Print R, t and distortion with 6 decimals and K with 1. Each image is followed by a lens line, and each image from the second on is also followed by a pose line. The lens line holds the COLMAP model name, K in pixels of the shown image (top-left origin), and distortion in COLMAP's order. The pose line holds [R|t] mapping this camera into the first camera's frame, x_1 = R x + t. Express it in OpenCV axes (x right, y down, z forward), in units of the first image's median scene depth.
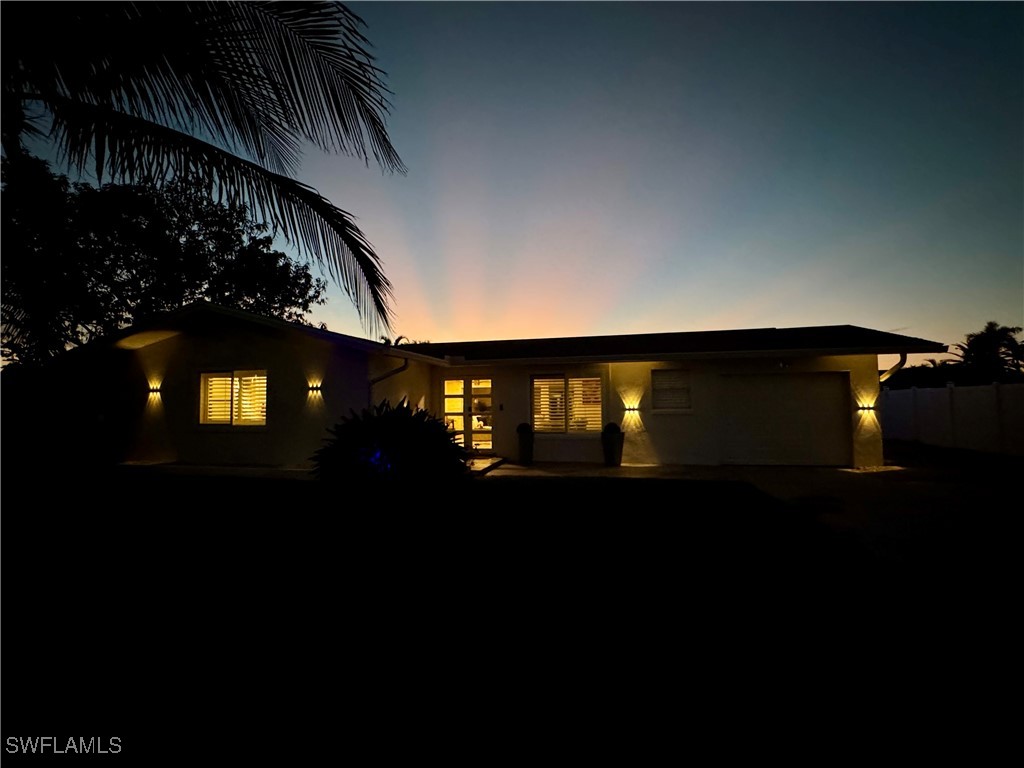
lens RADIAL K [[481.1, 0, 509.3], [0, 481.1, 382.5], [0, 0, 1]] dist [0.002542, 0.000225]
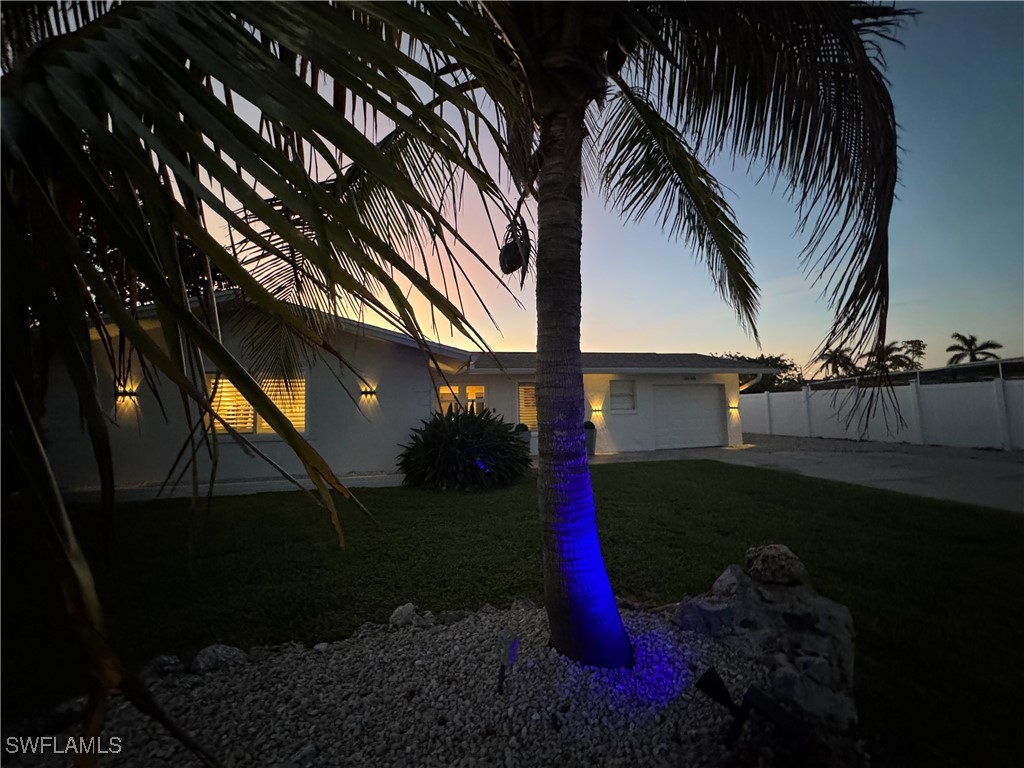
lens RADIAL K [[407.8, 0, 505.8], [0, 407.8, 381.5], [0, 0, 1]] dist [-0.003420, 0.000511]
pose [[0.906712, 0.018059, 0.421364, -0.434759], [-0.007385, 0.999609, -0.026951, 0.008629], [-0.421686, 0.021325, 0.906491, 0.104769]]
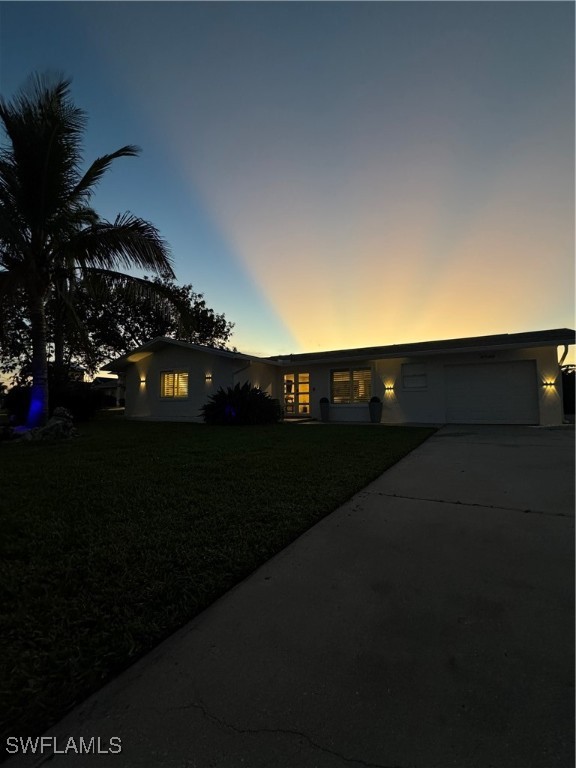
lens RADIAL K [[334.5, 0, 285.8], [0, 334.5, 383.8], [0, 0, 1]] dist [-0.001157, -0.000089]
pose [[0.955155, -0.015706, -0.295691, 0.255051], [0.011746, 0.999816, -0.015162, 0.052333], [0.295874, 0.011009, 0.955163, -0.174735]]
